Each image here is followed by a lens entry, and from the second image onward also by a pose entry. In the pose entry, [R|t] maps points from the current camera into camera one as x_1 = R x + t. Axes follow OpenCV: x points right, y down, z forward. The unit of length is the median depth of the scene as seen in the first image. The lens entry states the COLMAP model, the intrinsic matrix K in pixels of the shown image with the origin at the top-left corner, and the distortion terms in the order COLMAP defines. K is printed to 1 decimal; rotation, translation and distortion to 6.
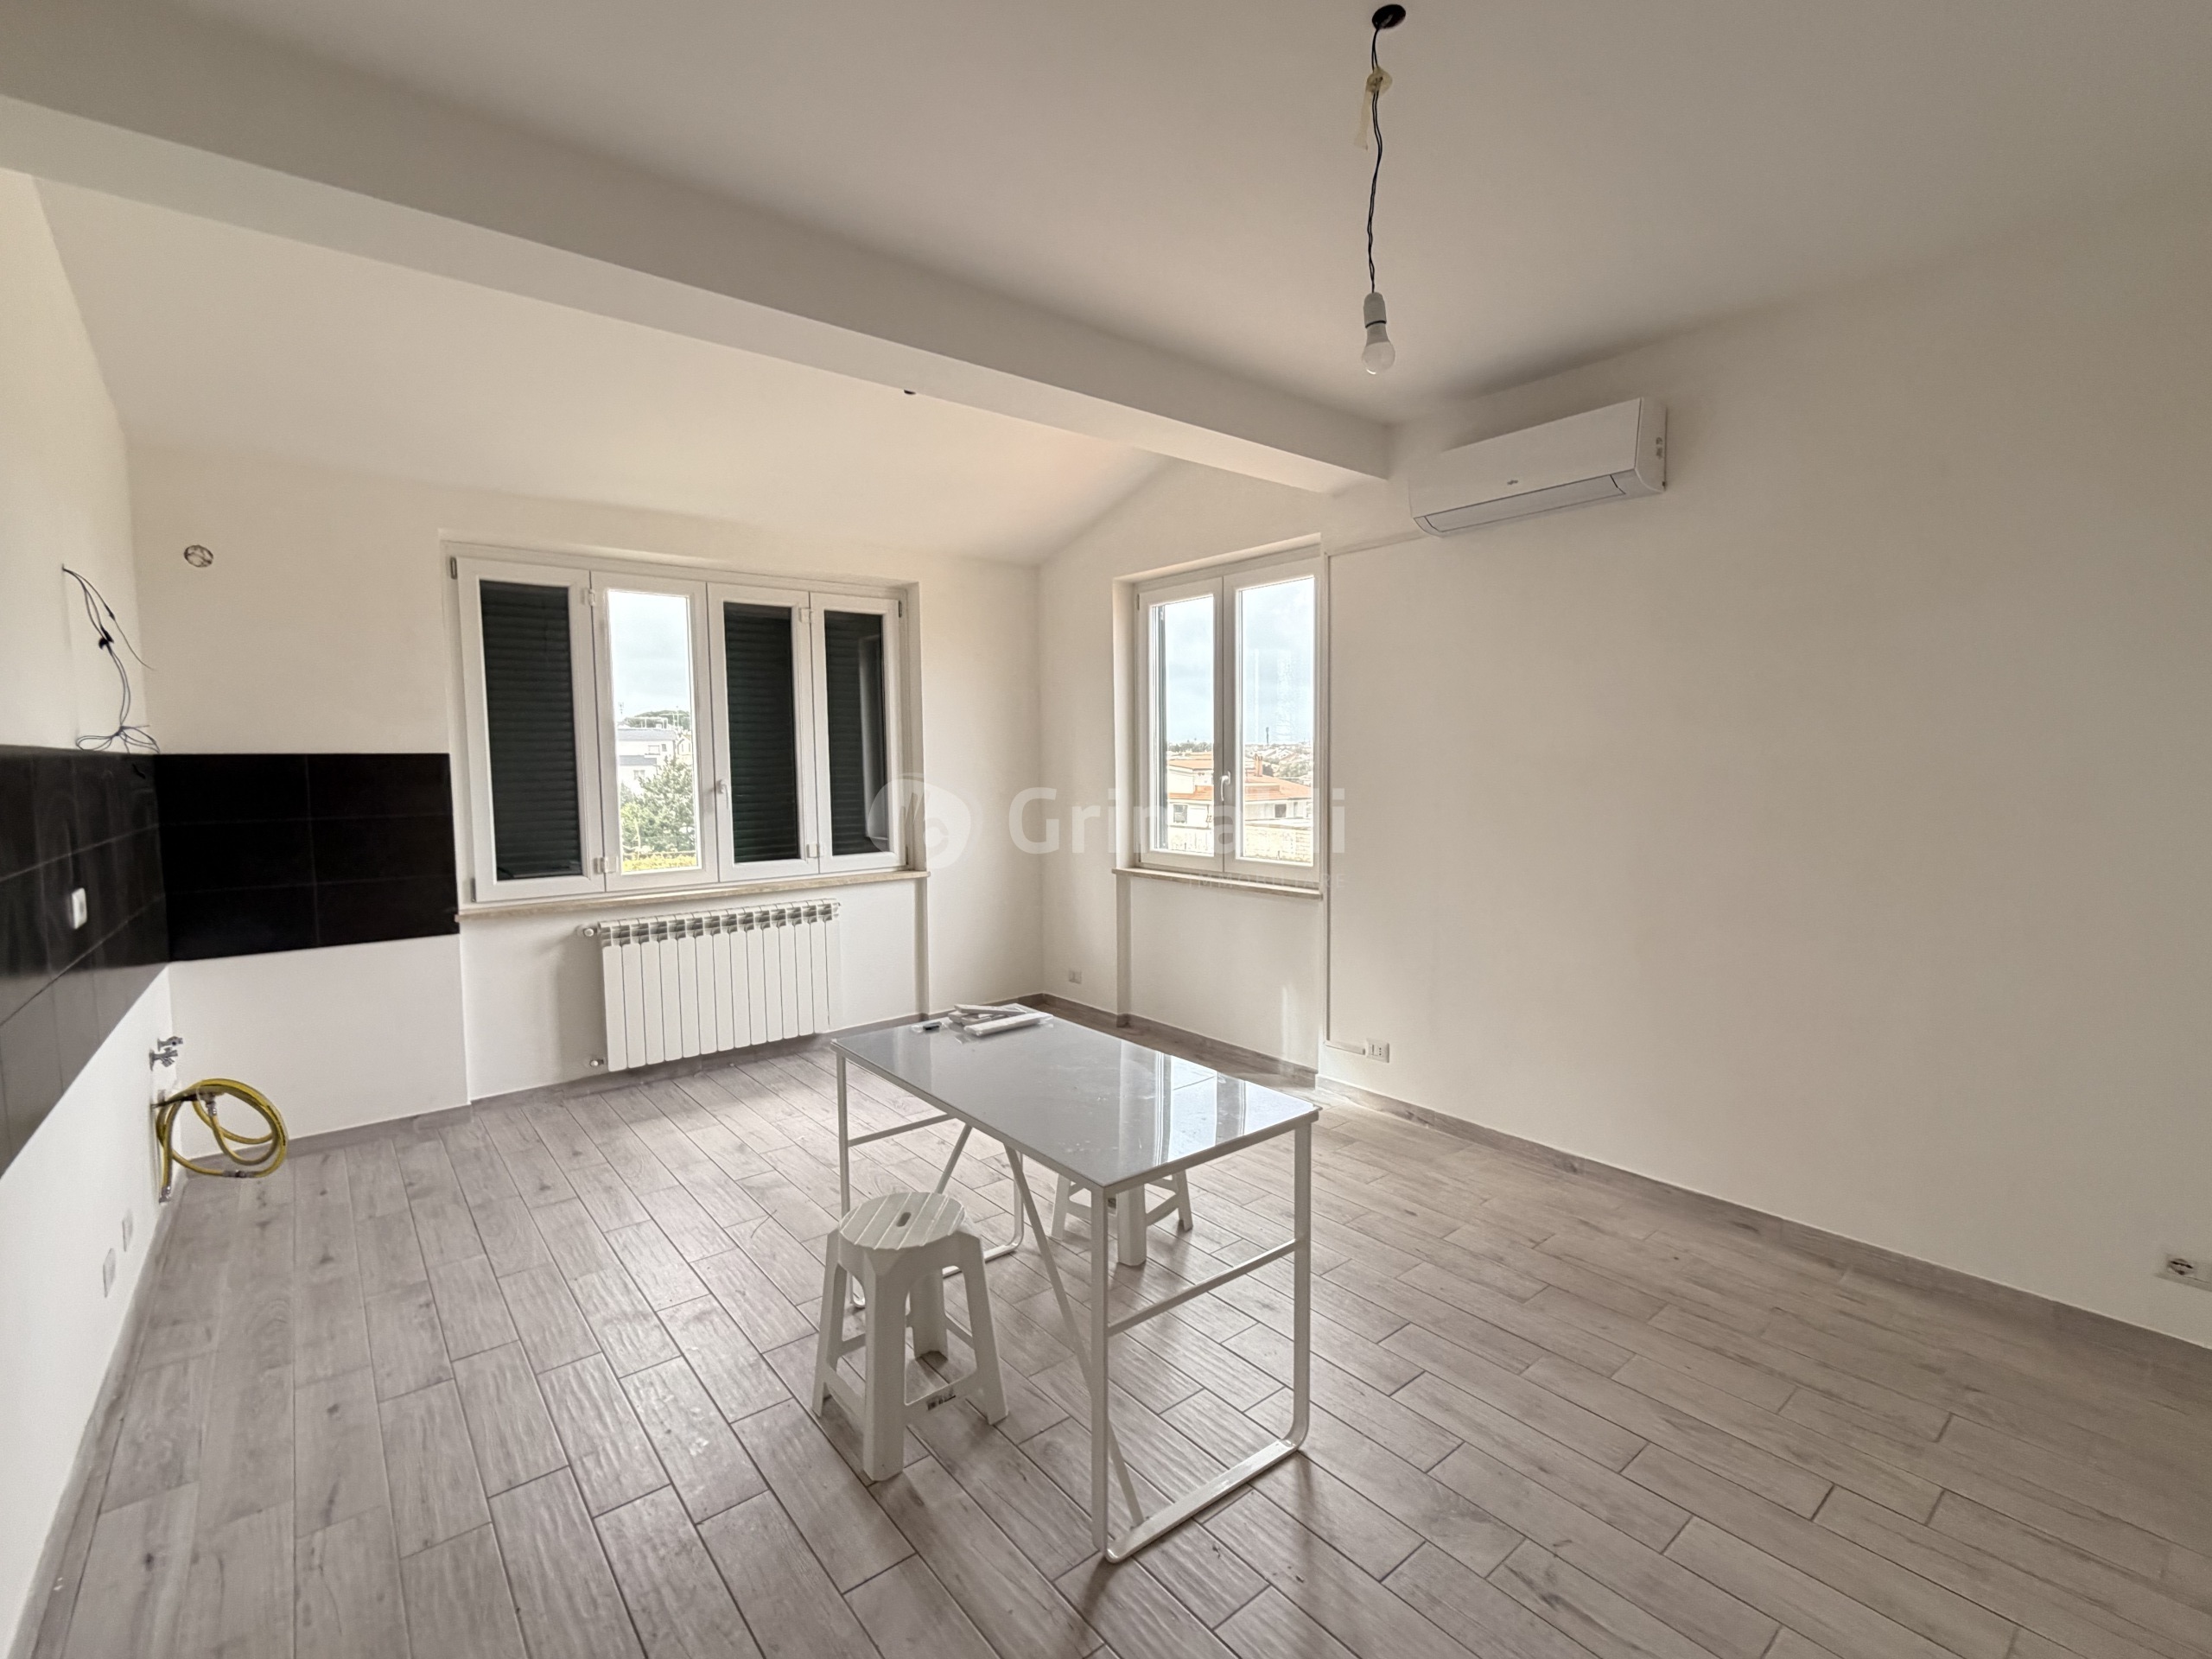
lens RADIAL K [[984.4, 0, 1110.7], [0, 984.4, 830.7], [0, 0, 1]] dist [-0.005427, 0.001002]
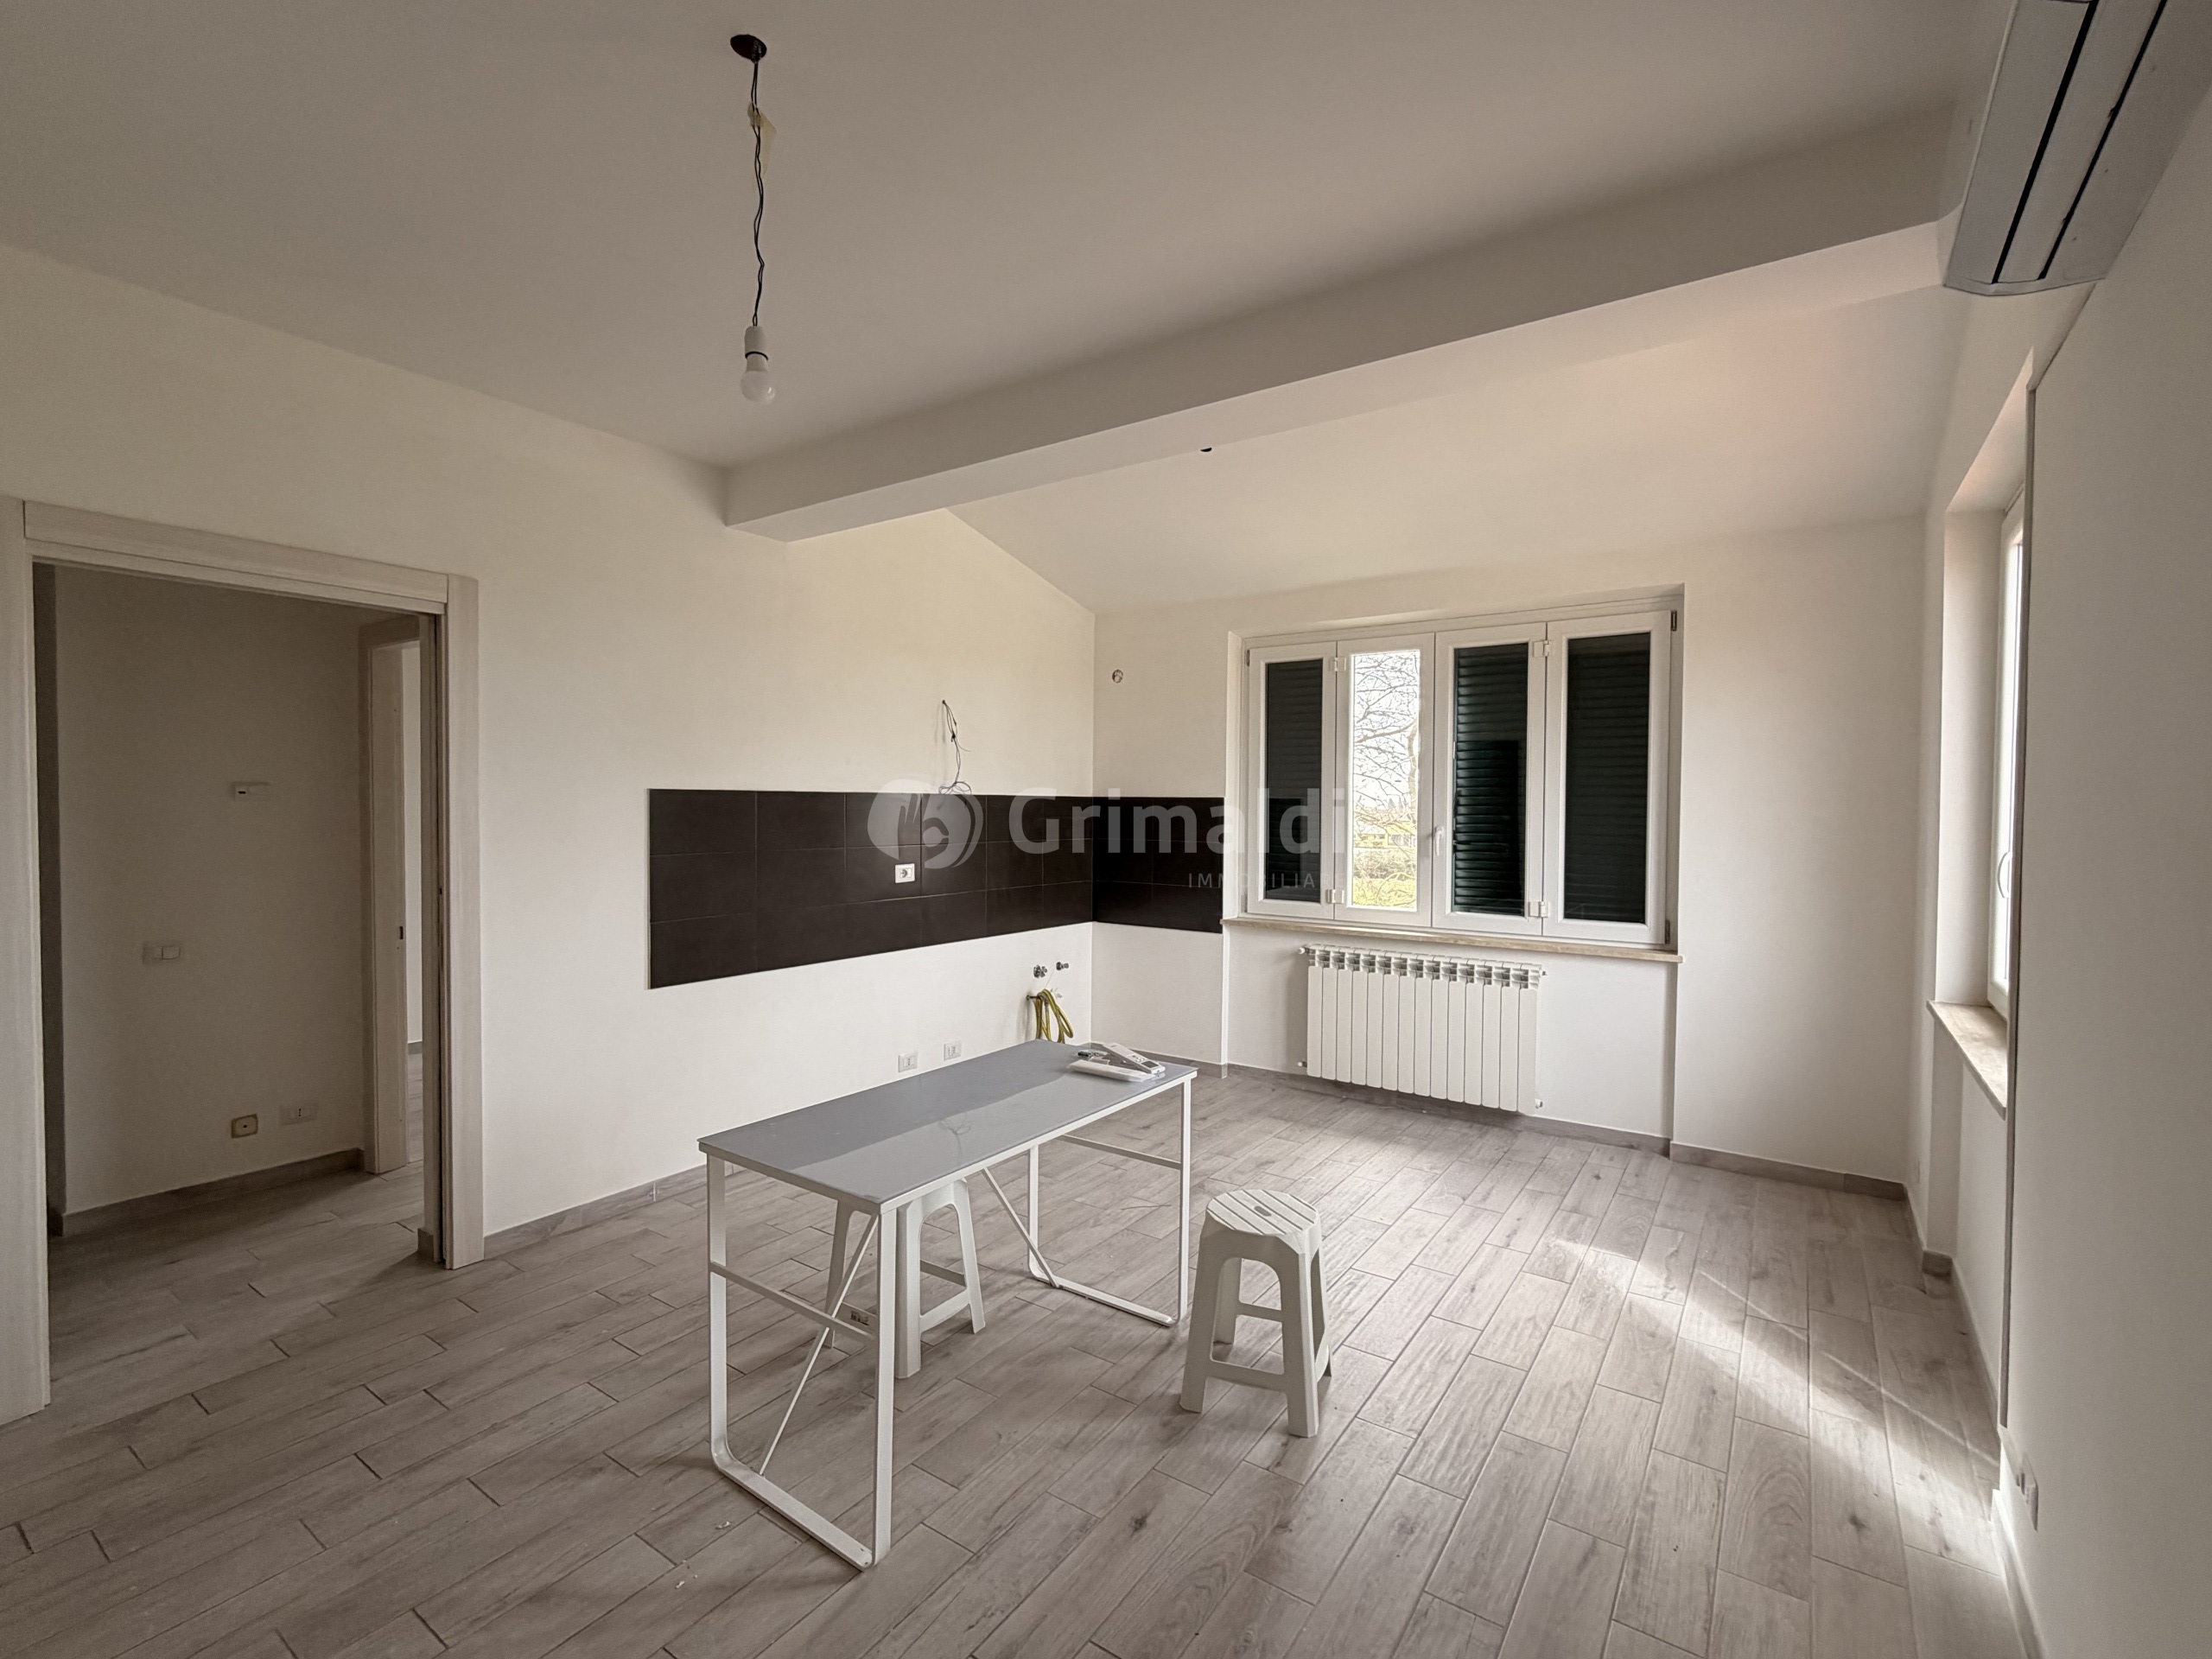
lens RADIAL K [[984.4, 0, 1110.7], [0, 984.4, 830.7], [0, 0, 1]] dist [-0.005427, 0.001002]
pose [[0.286443, 0.037968, -0.957345, 0.488842], [-0.083605, 0.996393, 0.014501, -0.034964], [0.954443, 0.075885, 0.288584, 0.406830]]
